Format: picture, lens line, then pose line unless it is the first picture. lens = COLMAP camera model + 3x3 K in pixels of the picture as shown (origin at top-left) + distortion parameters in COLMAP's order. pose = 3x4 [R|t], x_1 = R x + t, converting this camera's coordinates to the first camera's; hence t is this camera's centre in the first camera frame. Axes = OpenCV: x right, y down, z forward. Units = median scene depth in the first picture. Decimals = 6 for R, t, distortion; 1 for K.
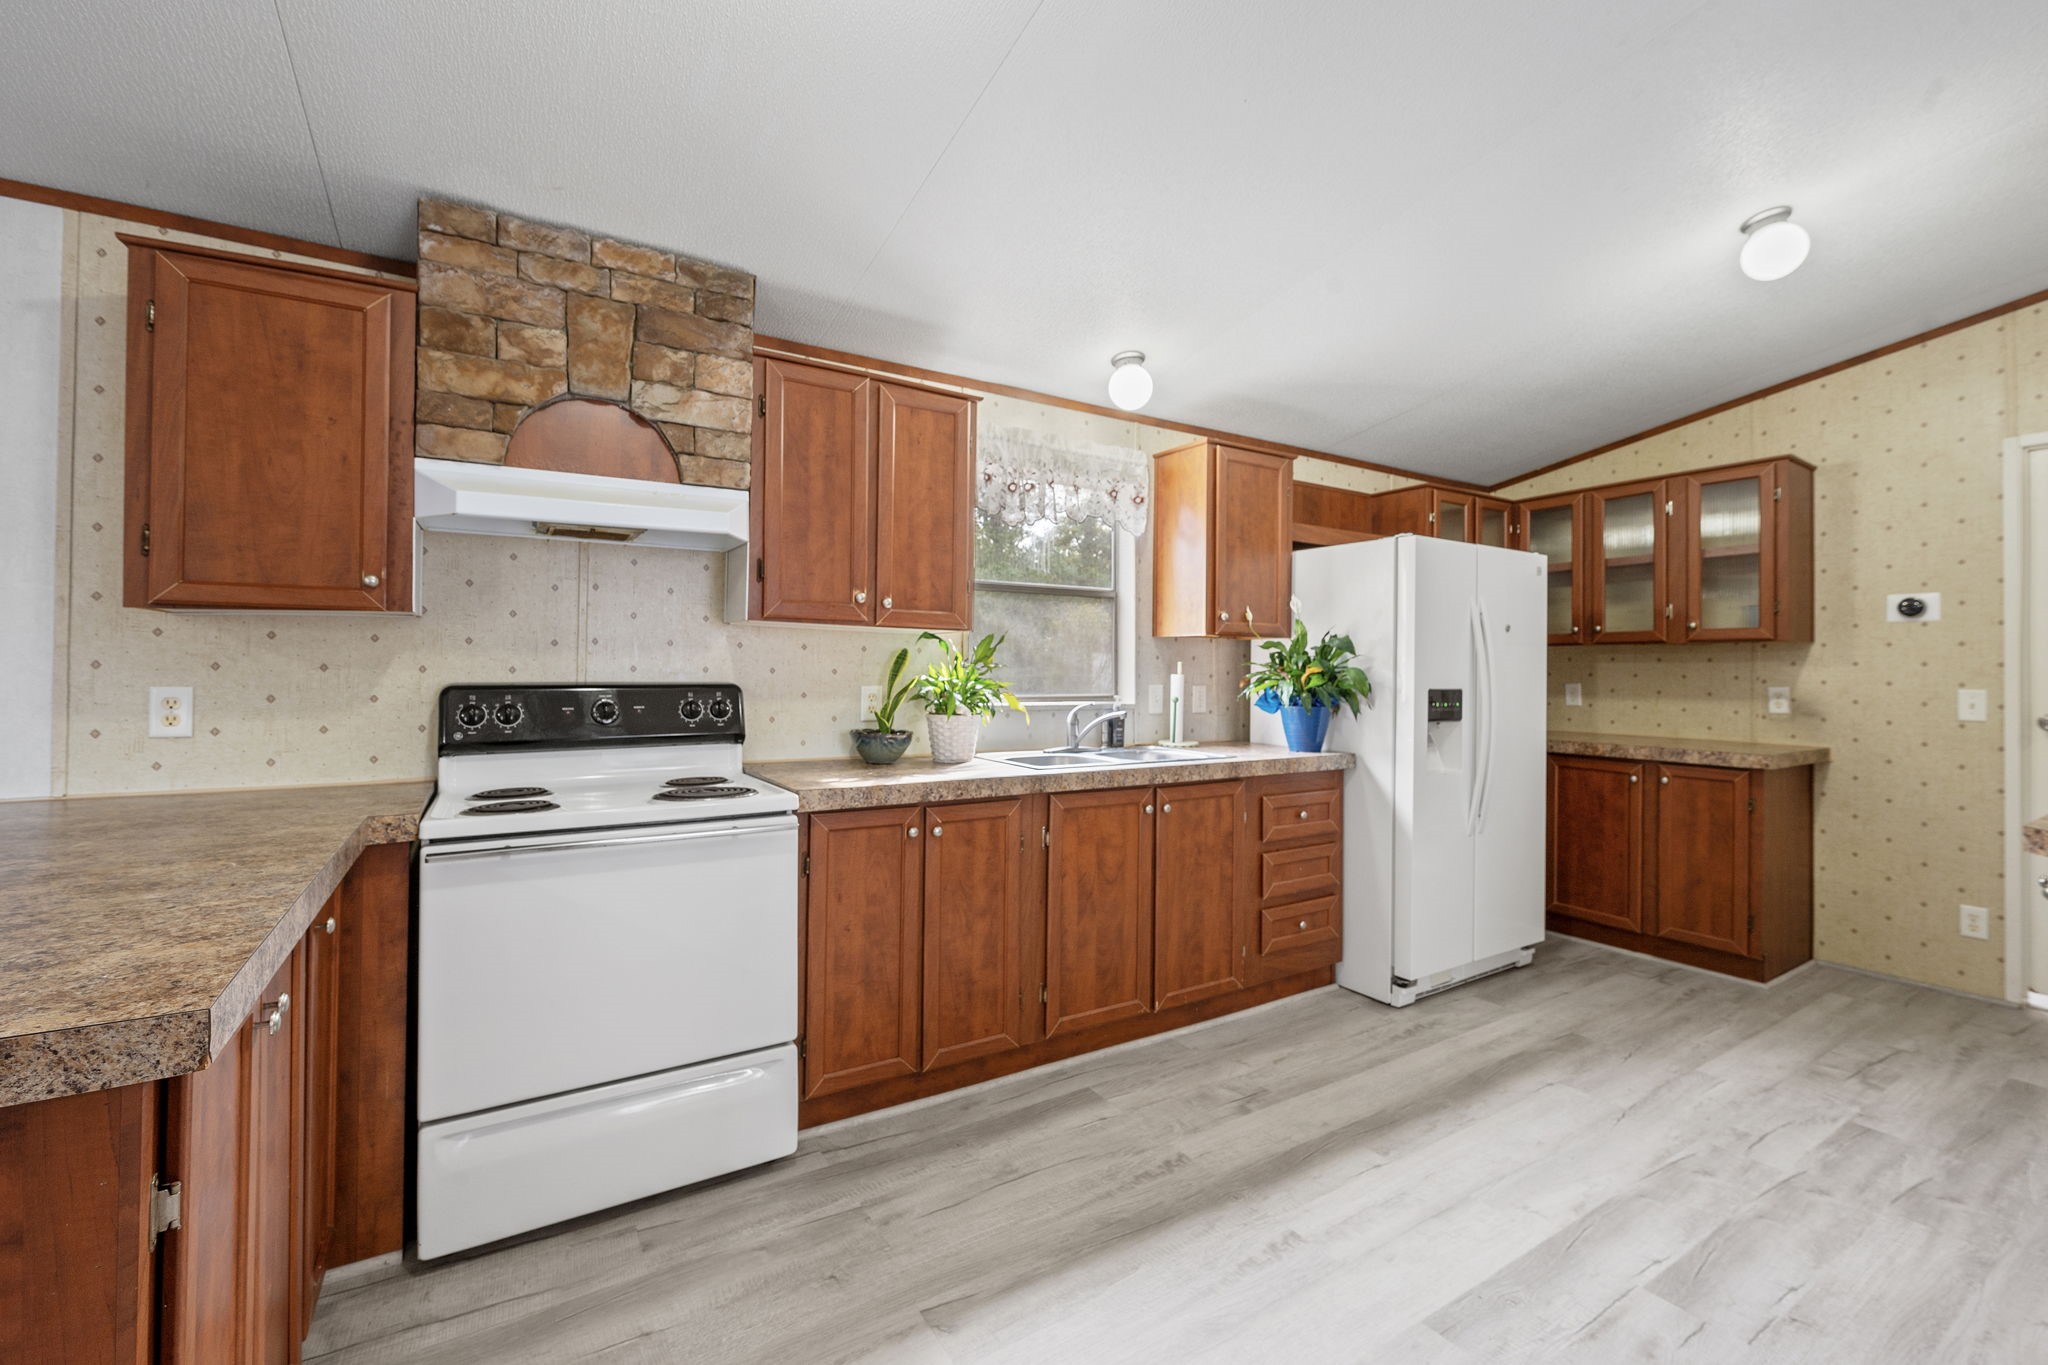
lens RADIAL K [[852.9, 0, 1034.5], [0, 852.9, 662.3], [0, 0, 1]] dist [-0.002825, -0.000315]
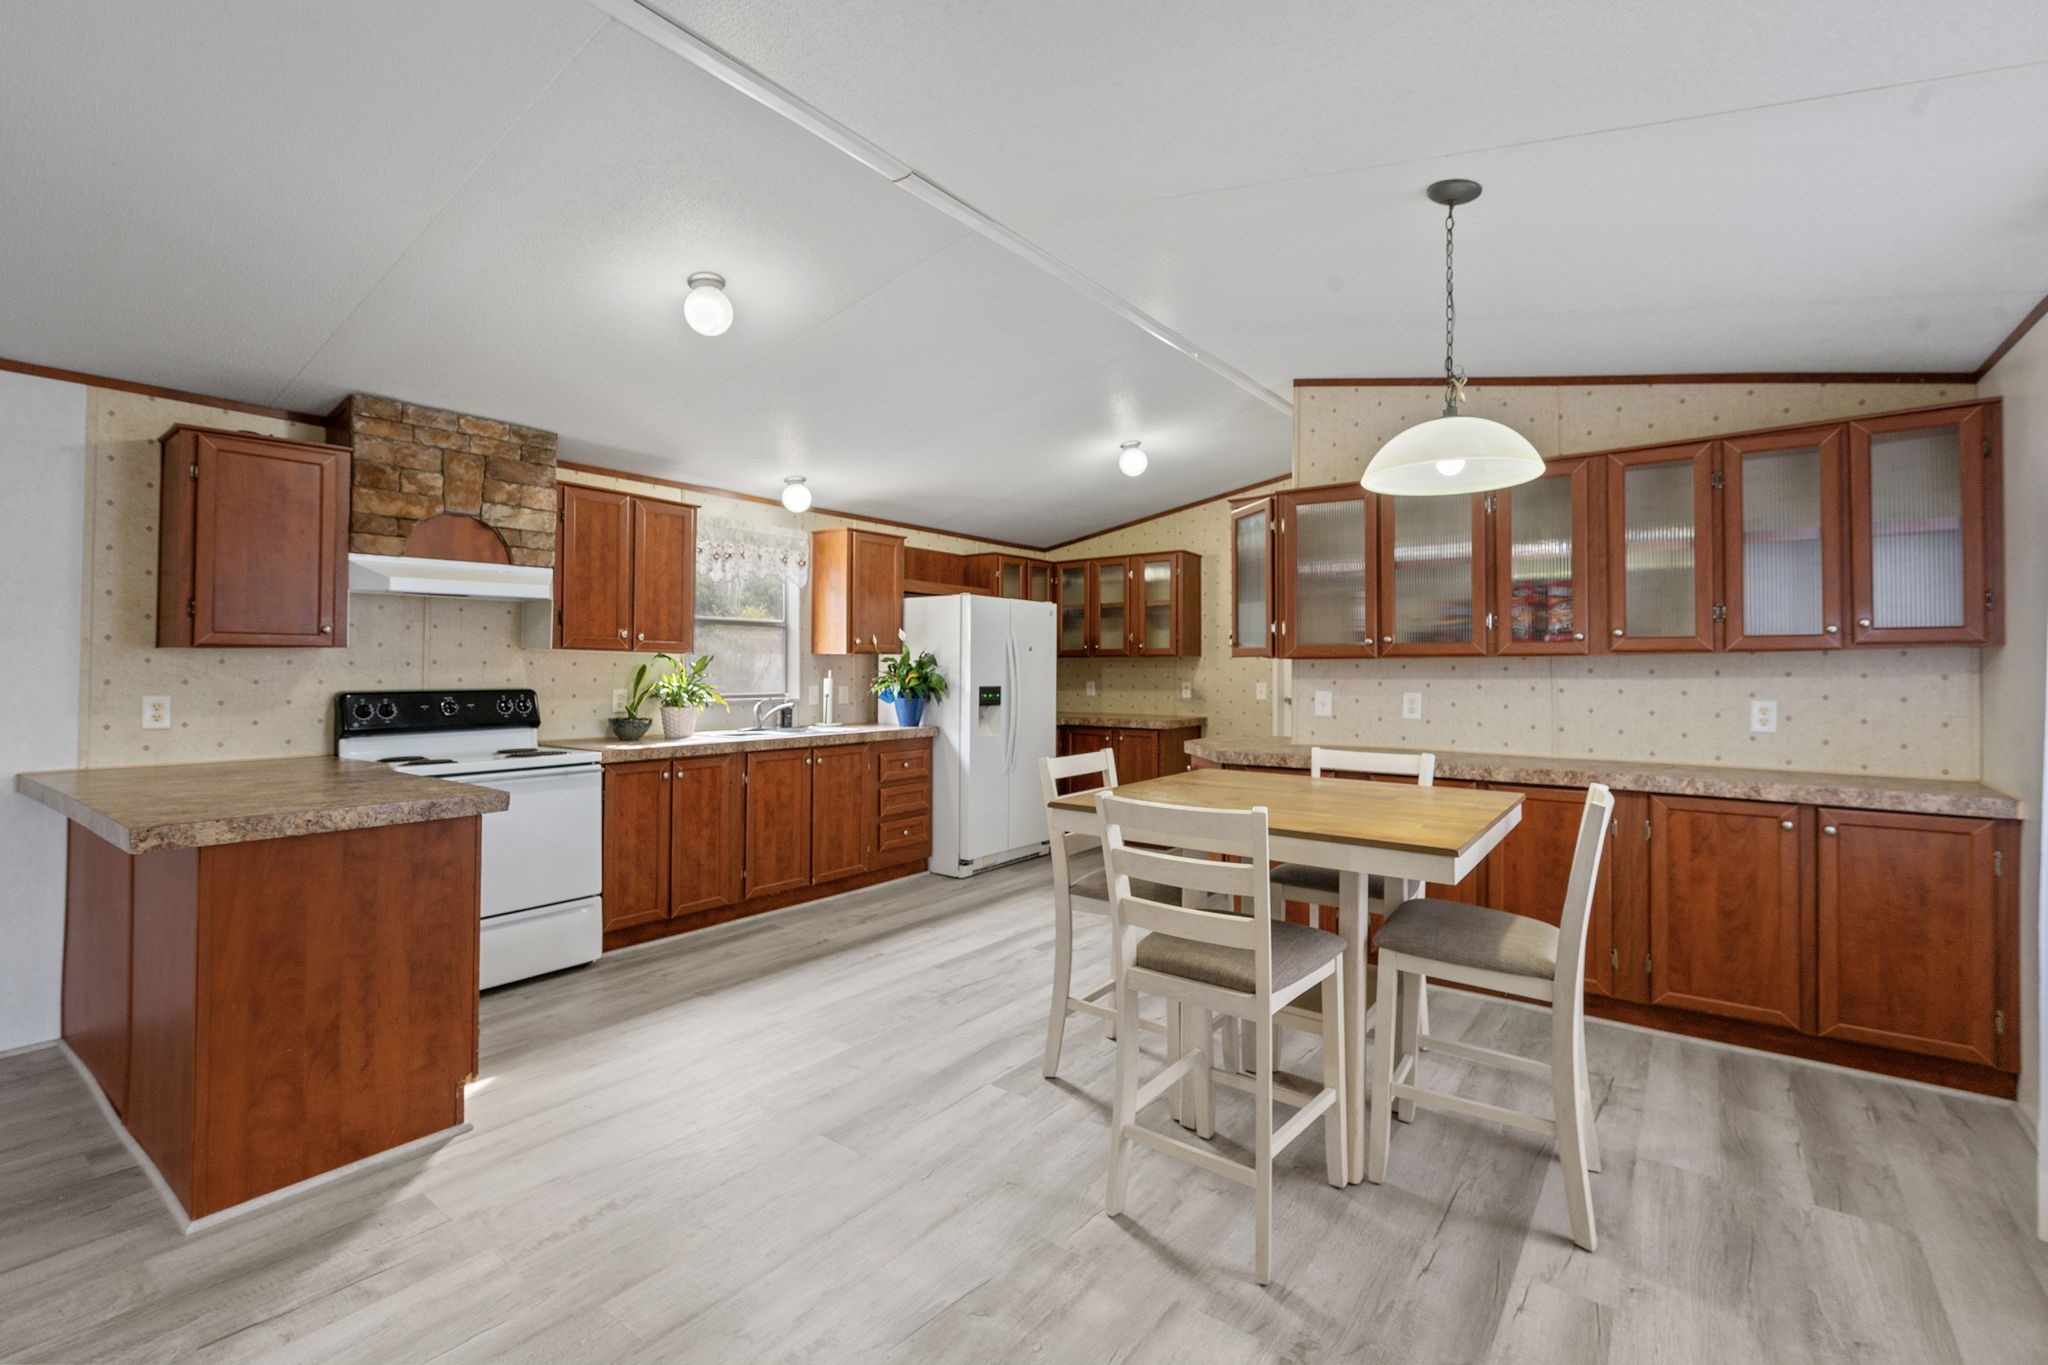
lens RADIAL K [[905.6, 0, 1031.3], [0, 905.6, 653.3], [0, 0, 1]] dist [-0.002115, -0.000663]
pose [[0.932199, 0.000684, 0.361945, -0.085821], [0.001508, 0.999982, -0.005772, -0.023072], [-0.361943, 0.005927, 0.932182, -0.690582]]
